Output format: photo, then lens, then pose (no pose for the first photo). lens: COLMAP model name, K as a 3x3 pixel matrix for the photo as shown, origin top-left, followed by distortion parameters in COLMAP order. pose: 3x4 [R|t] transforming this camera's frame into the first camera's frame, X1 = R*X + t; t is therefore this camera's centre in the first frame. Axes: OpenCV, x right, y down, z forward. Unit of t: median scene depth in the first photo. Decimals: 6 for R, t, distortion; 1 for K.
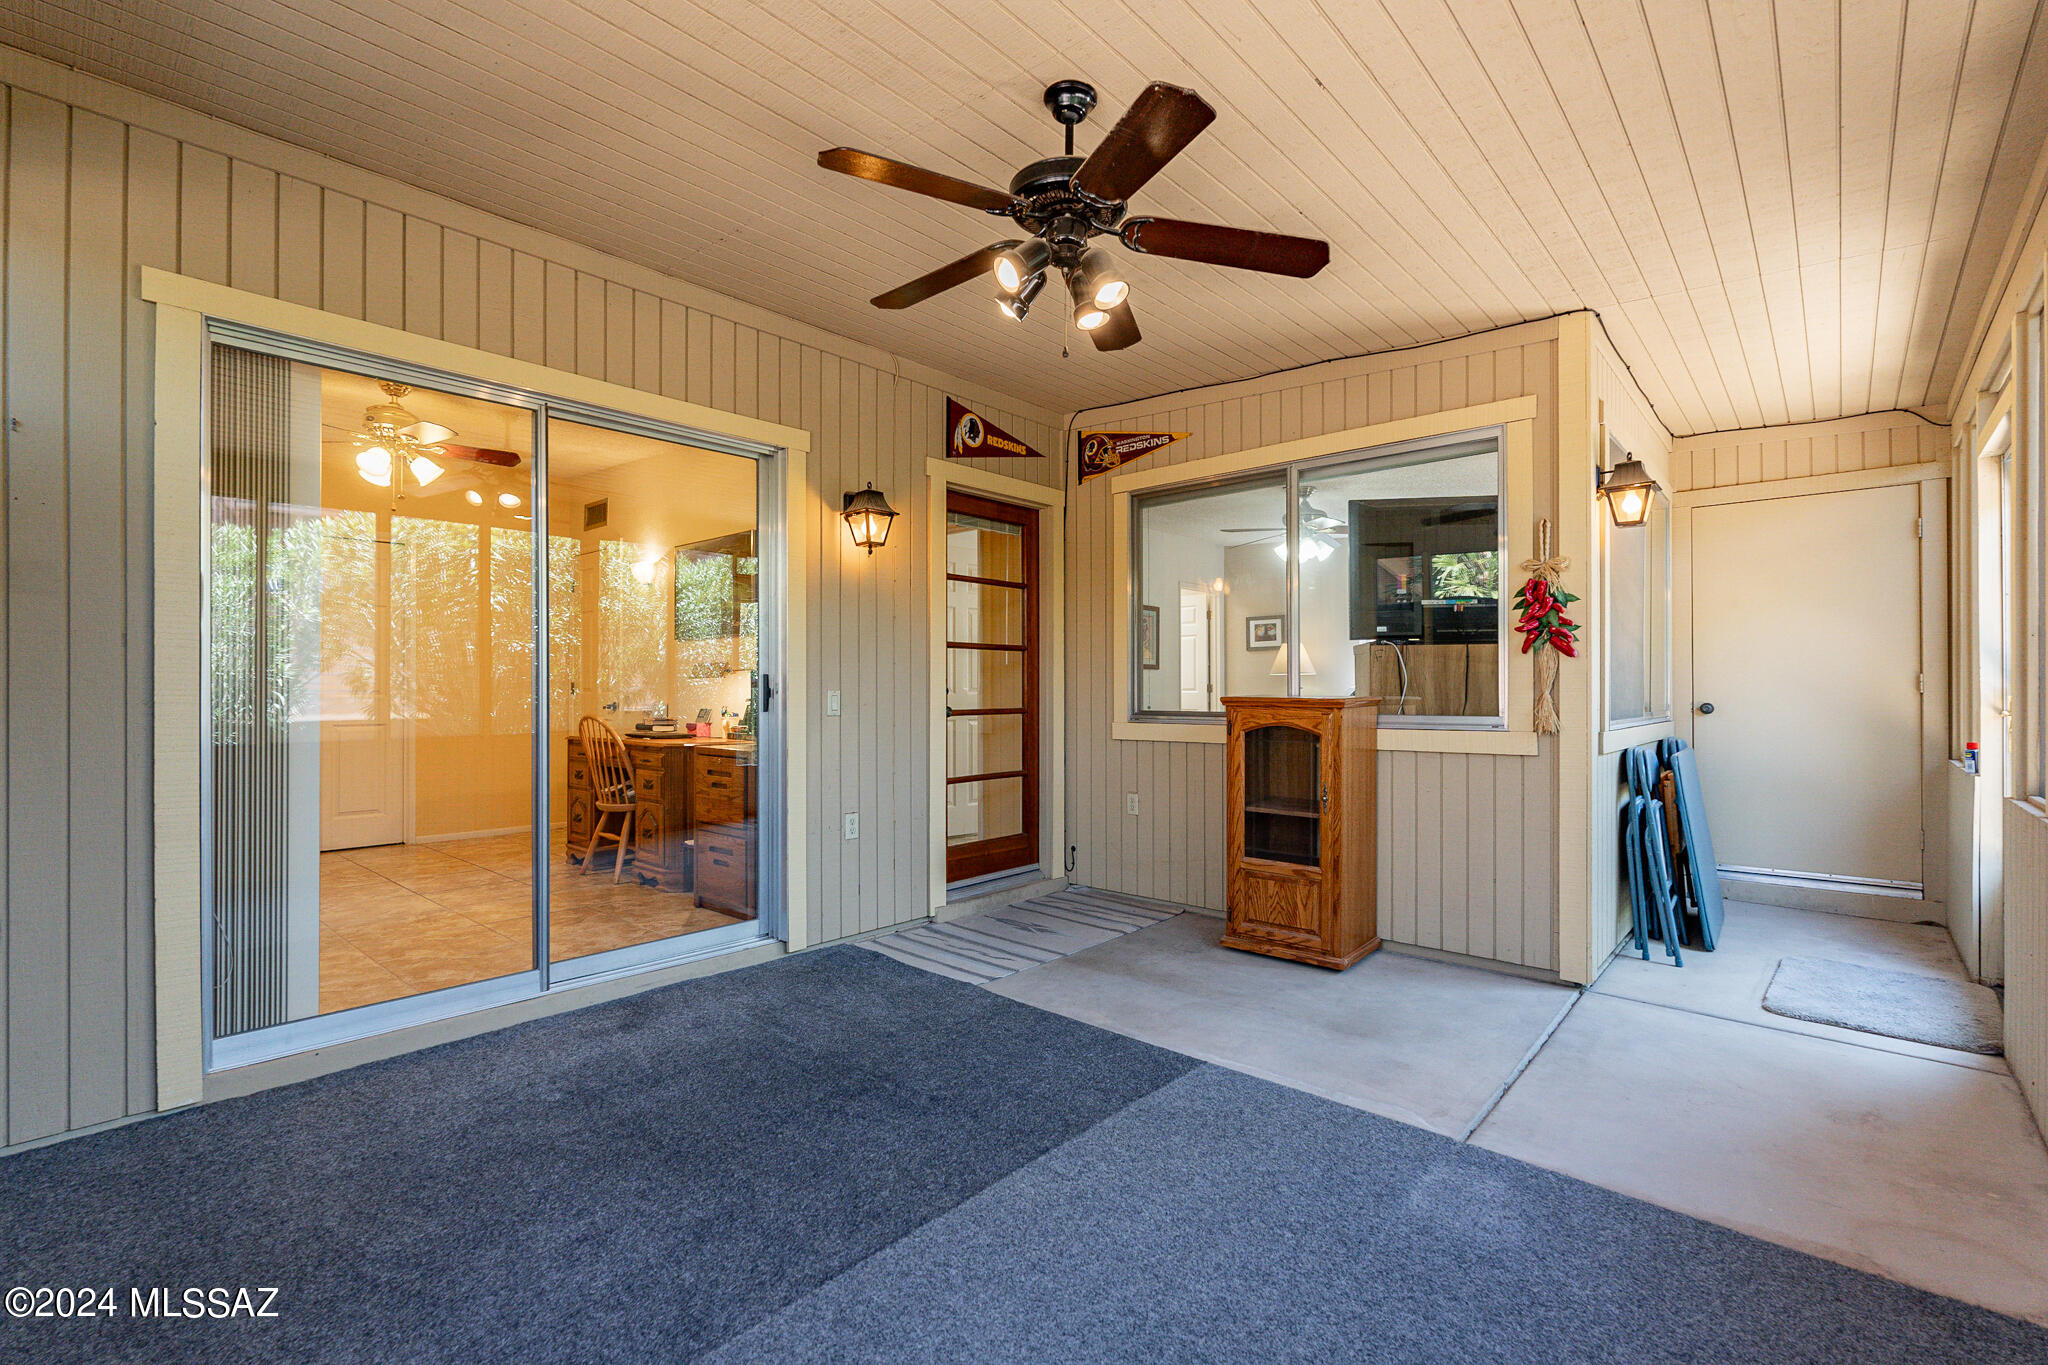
lens RADIAL K [[894.0, 0, 1009.9], [0, 894.0, 685.8], [0, 0, 1]] dist [-0.004182, -0.000360]
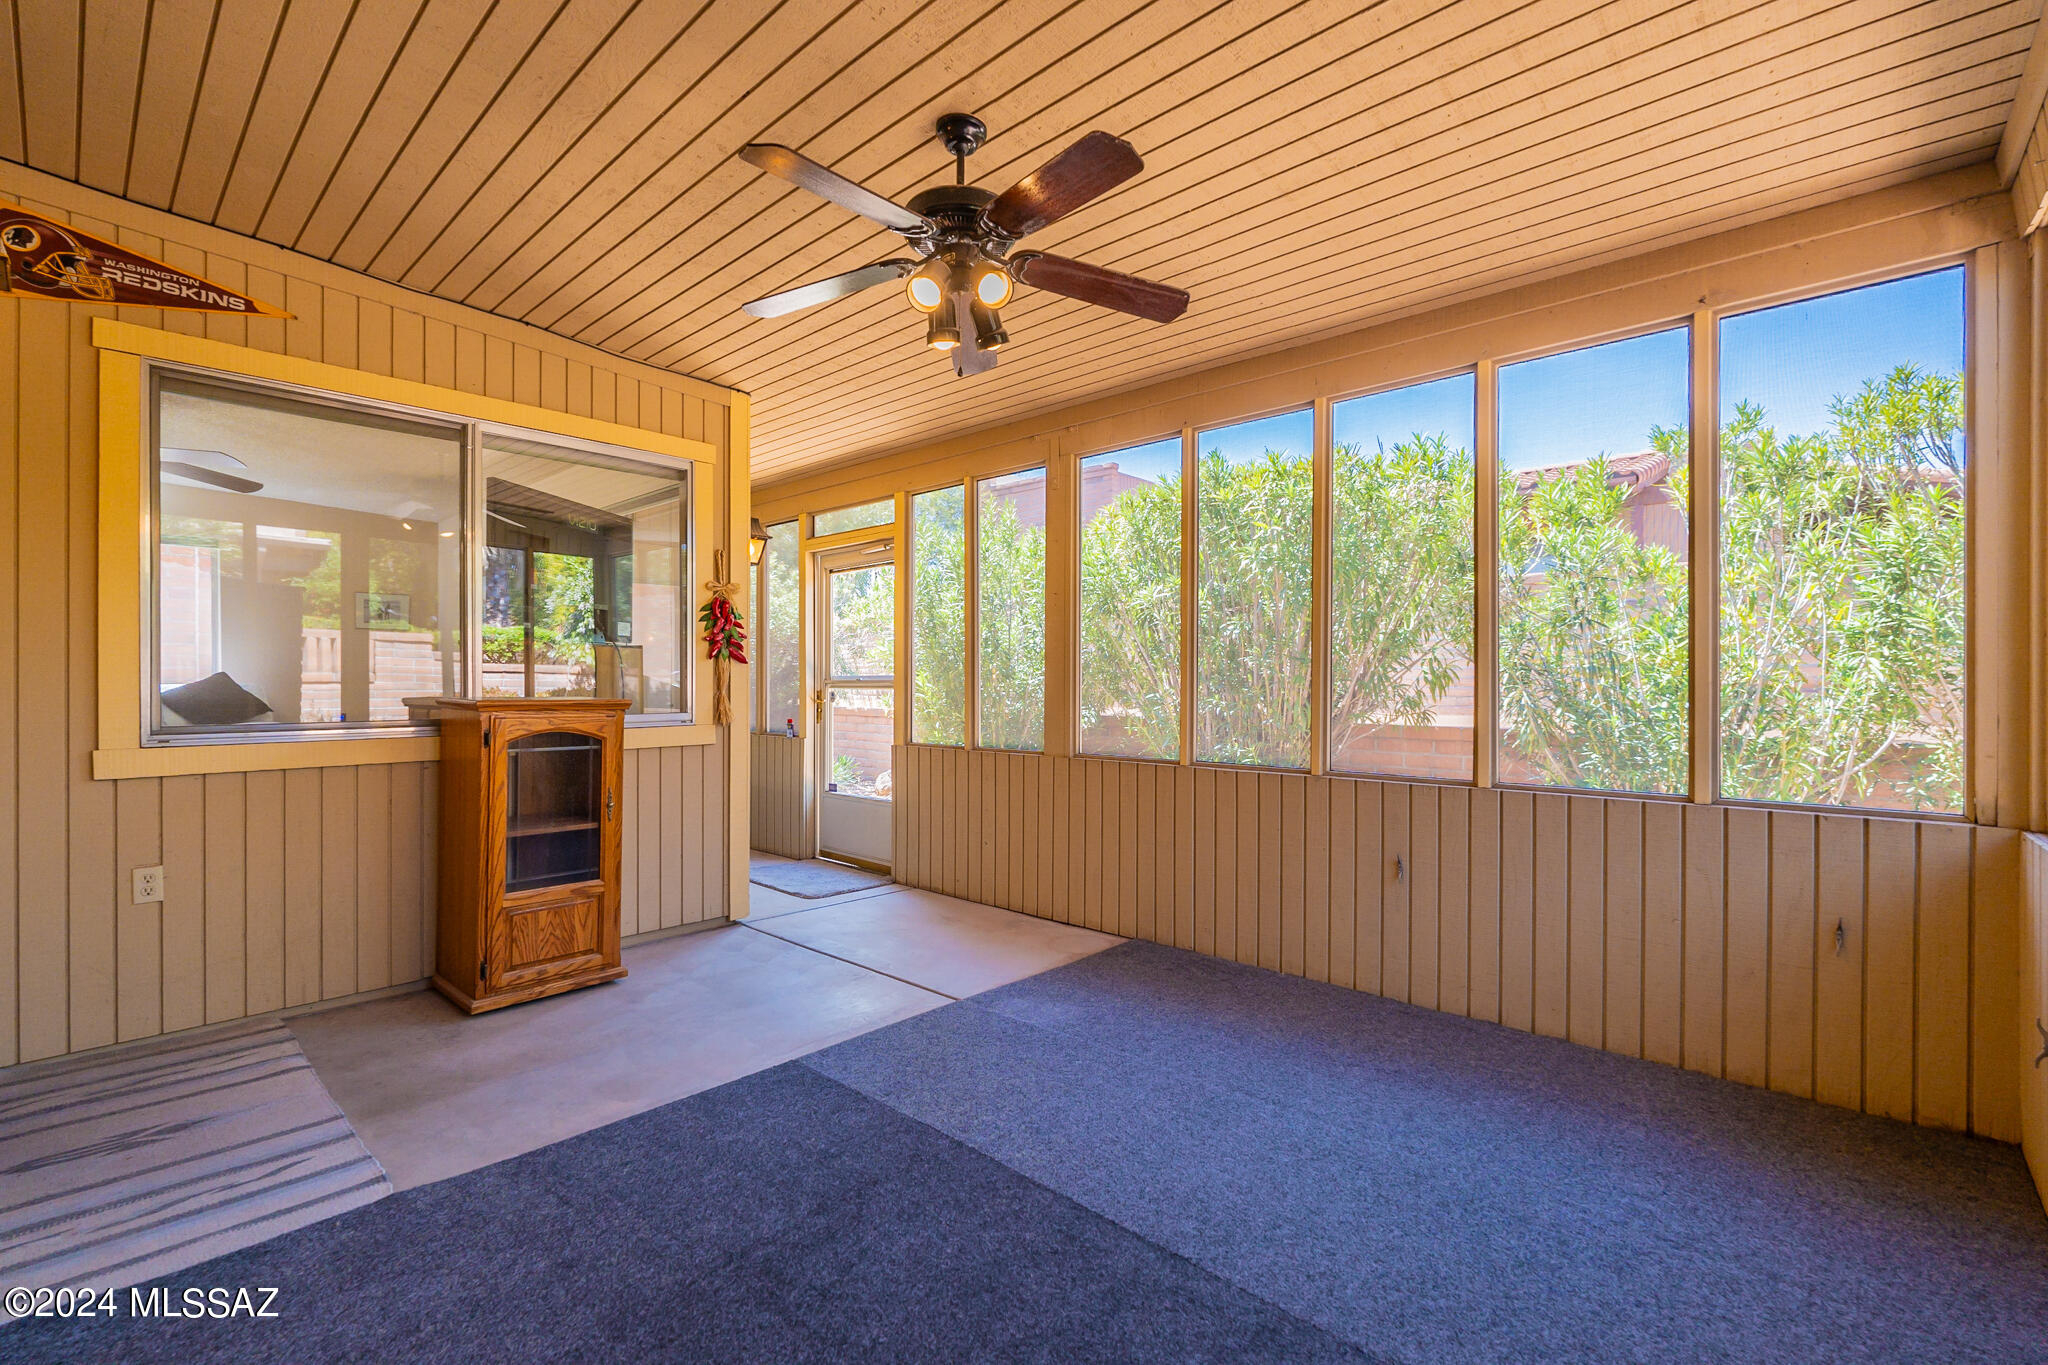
lens RADIAL K [[894.0, 0, 1008.6], [0, 894.0, 684.6], [0, 0, 1]] dist [-0.004182, -0.000360]
pose [[0.014735, -0.000331, 0.999891, -0.600817], [-0.003896, 0.999992, 0.000388, -0.004205], [-0.999884, -0.003901, 0.014734, 0.565546]]
